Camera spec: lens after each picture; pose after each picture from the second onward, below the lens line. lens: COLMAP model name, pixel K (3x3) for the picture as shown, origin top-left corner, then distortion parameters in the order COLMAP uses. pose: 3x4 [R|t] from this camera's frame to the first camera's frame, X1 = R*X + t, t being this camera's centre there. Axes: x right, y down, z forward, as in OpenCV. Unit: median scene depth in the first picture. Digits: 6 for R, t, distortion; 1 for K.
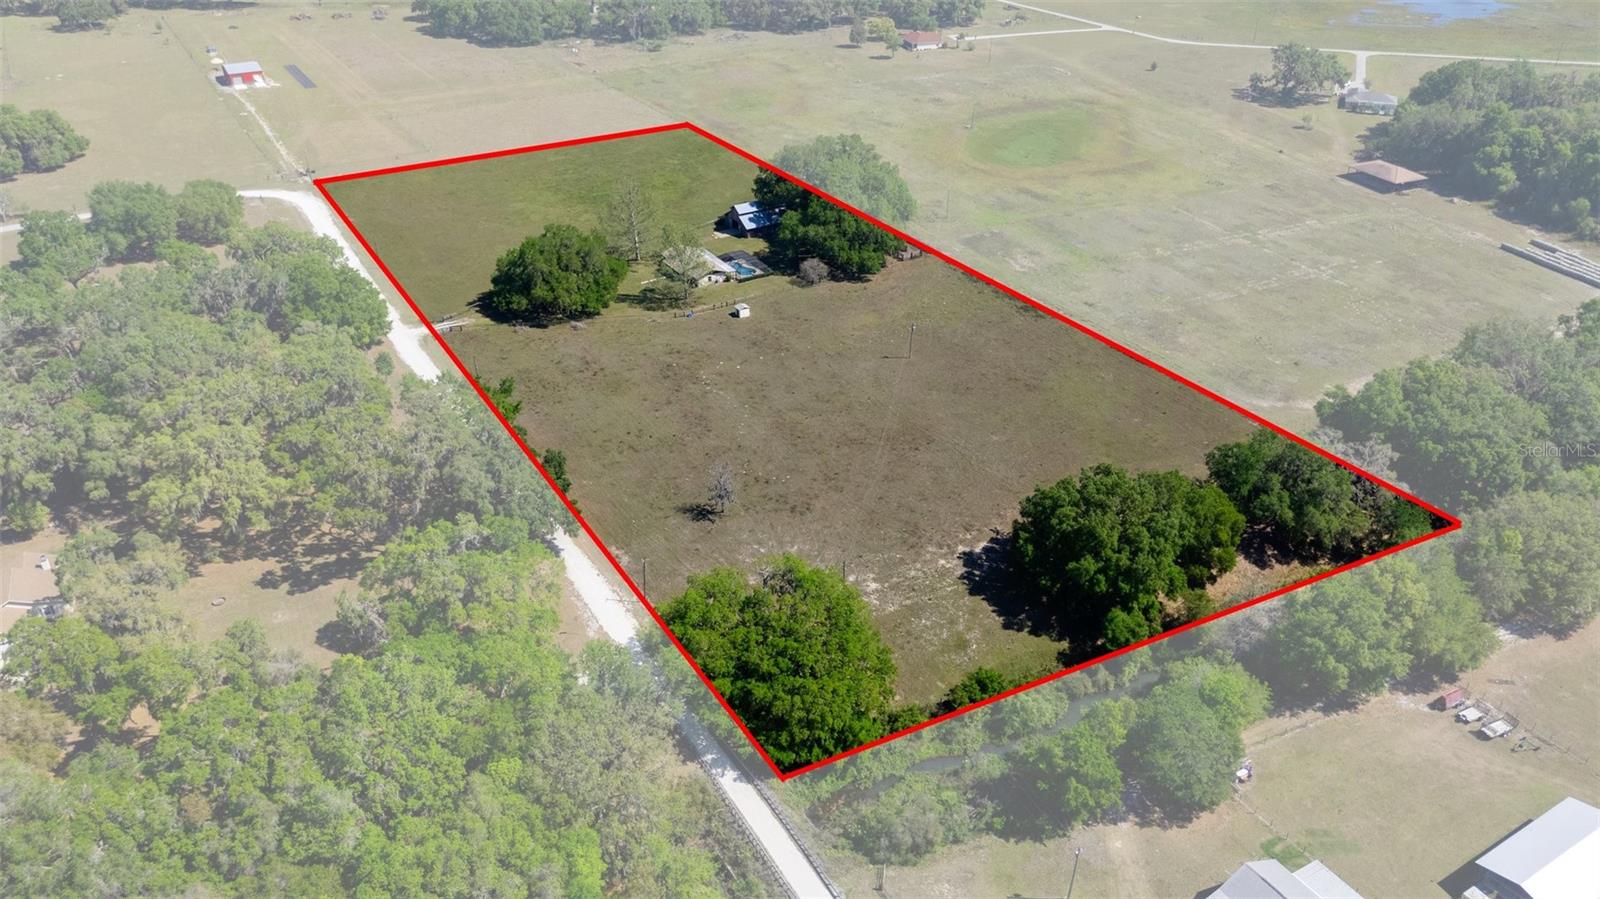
lens RADIAL K [[1180.3, 0, 815.7], [0, 1180.3, 449.6], [0, 0, 1]] dist [0.044205, -0.027378]
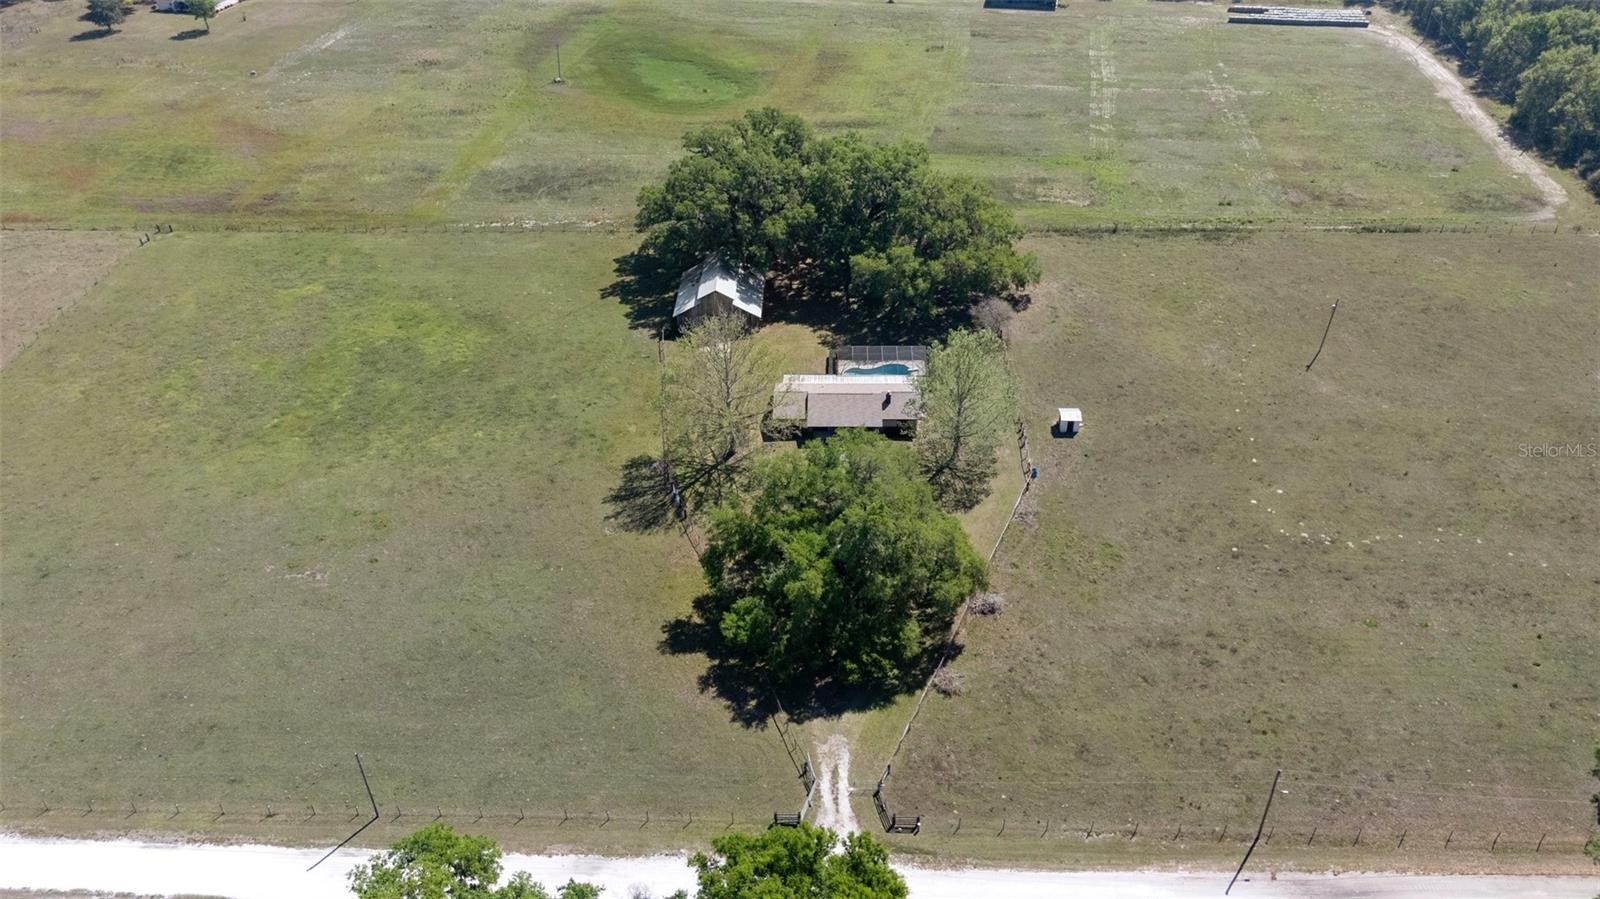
lens RADIAL K [[1180.3, 0, 792.6], [0, 1180.3, 458.4], [0, 0, 1]] dist [0.044205, -0.027378]
pose [[0.557568, -0.489214, 0.670662, -0.498793], [0.434572, 0.860366, 0.266304, -0.293895], [-0.707294, 0.142969, 0.692311, 0.656705]]
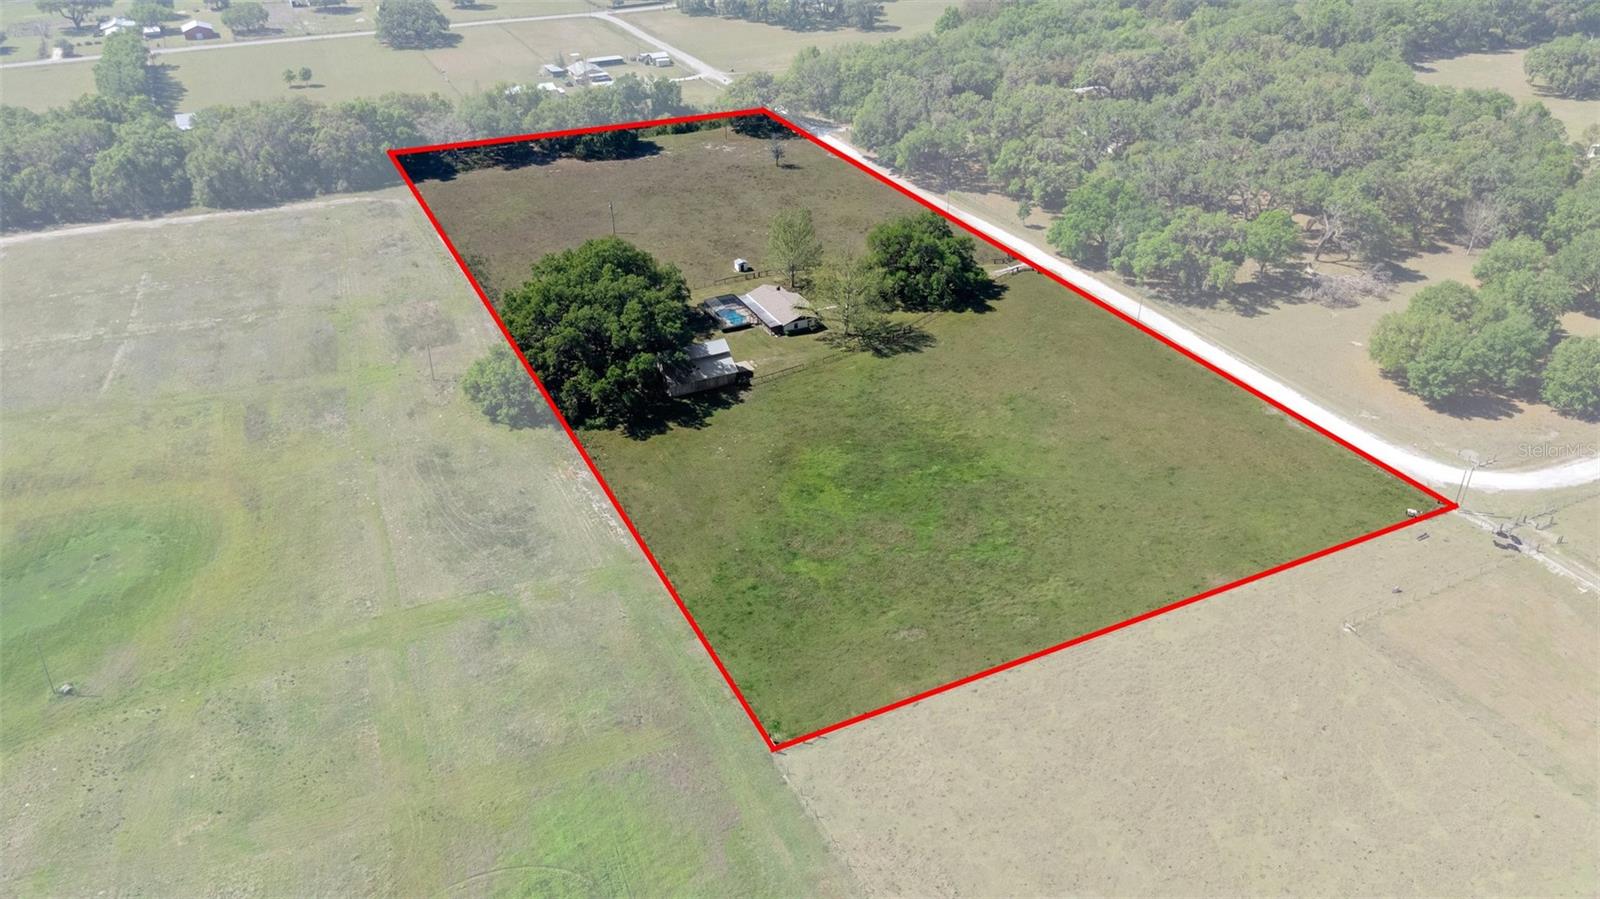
lens RADIAL K [[1180.3, 0, 795.5], [0, 1180.3, 446.8], [0, 0, 1]] dist [0.044205, -0.027378]
pose [[-0.994726, -0.044282, 0.092513, -0.205985], [0.059772, 0.482708, 0.873739, -0.914815], [-0.083347, 0.874661, -0.477515, 1.550978]]
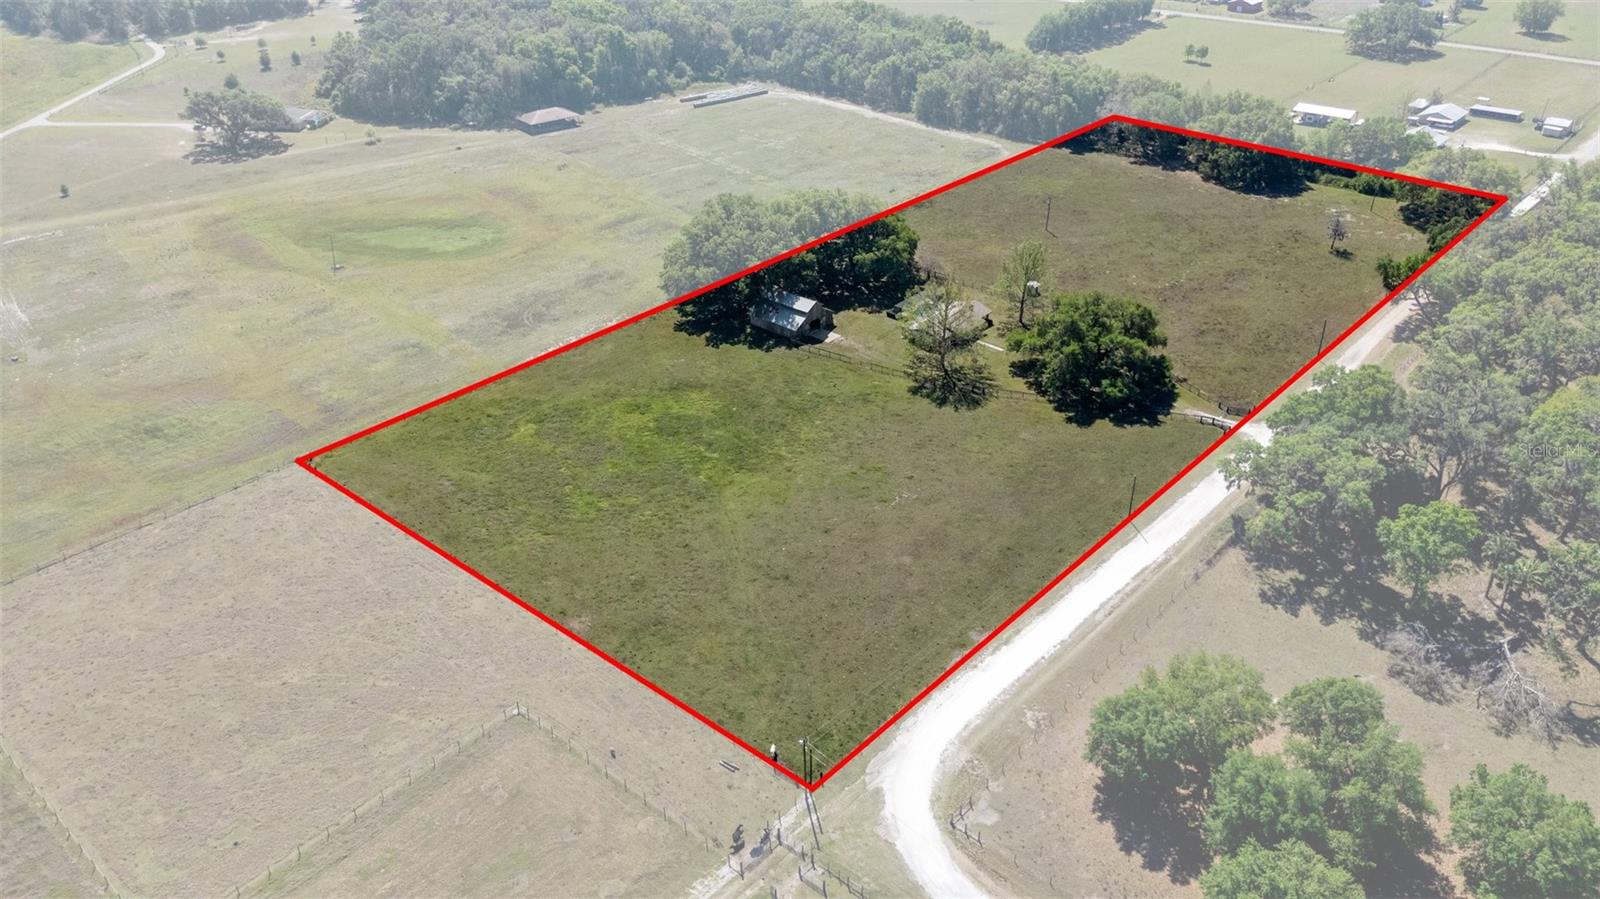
lens RADIAL K [[1180.3, 0, 803.3], [0, 1180.3, 455.6], [0, 0, 1]] dist [0.044205, -0.027378]
pose [[-0.286463, -0.484052, 0.826820, -0.865851], [0.499839, 0.660732, 0.559994, -0.651902], [-0.817374, 0.573695, 0.052673, 1.116373]]
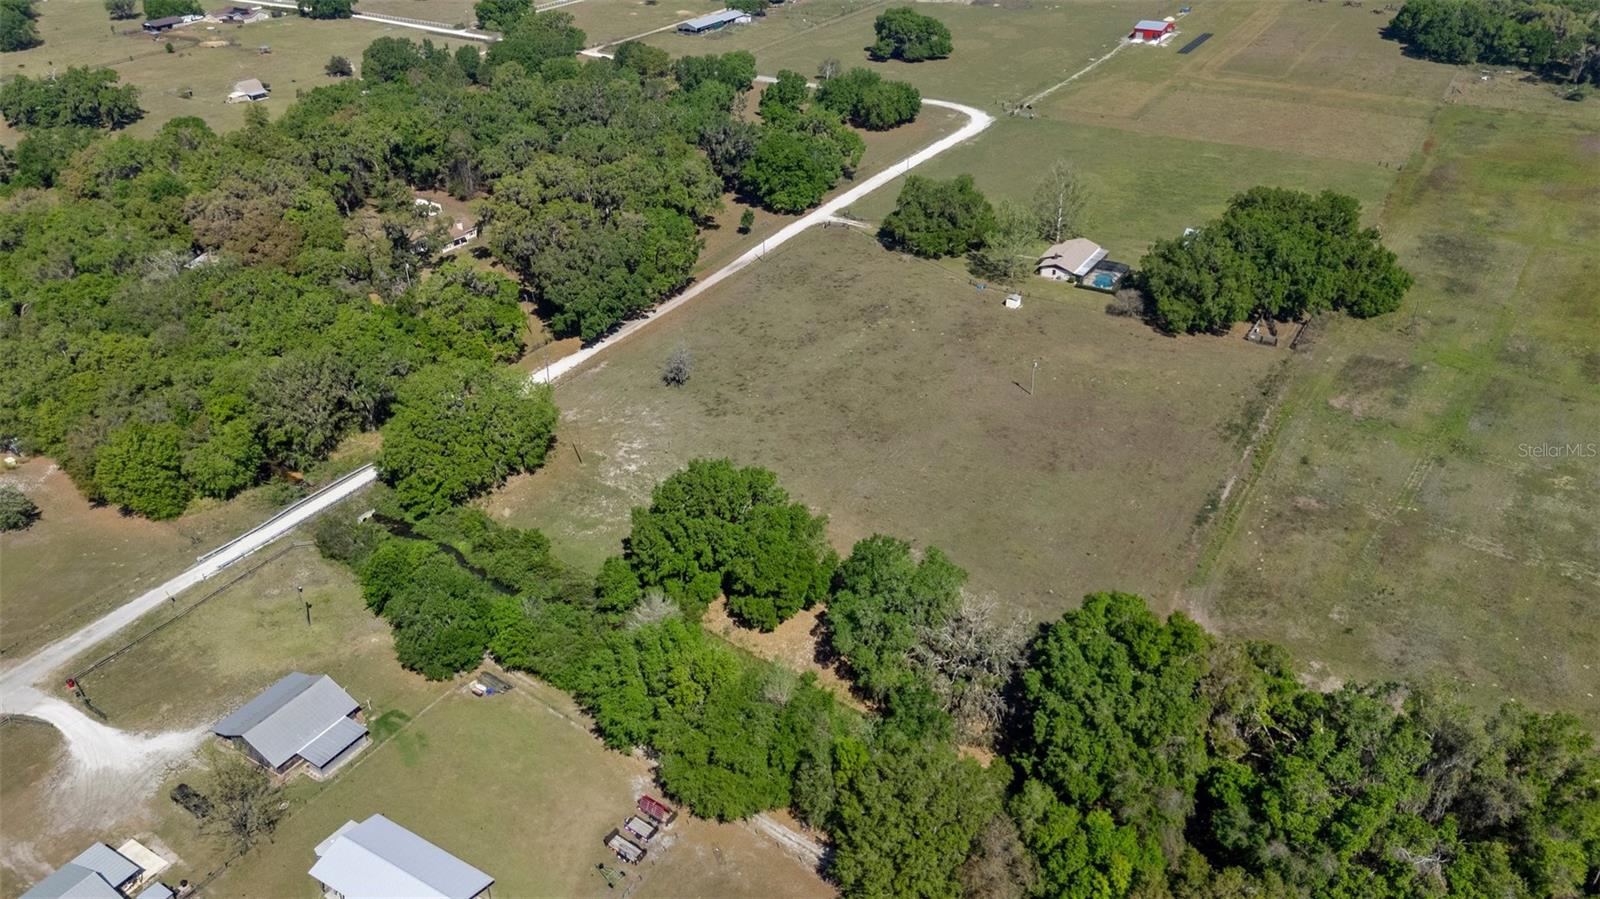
lens RADIAL K [[1180.3, 0, 800.0], [0, 1180.3, 443.9], [0, 0, 1]] dist [0.044205, -0.027378]
pose [[0.454412, 0.450149, -0.768684, 0.639046], [-0.444992, 0.862250, 0.241883, -0.164924], [0.771682, 0.232143, 0.592129, 0.274961]]
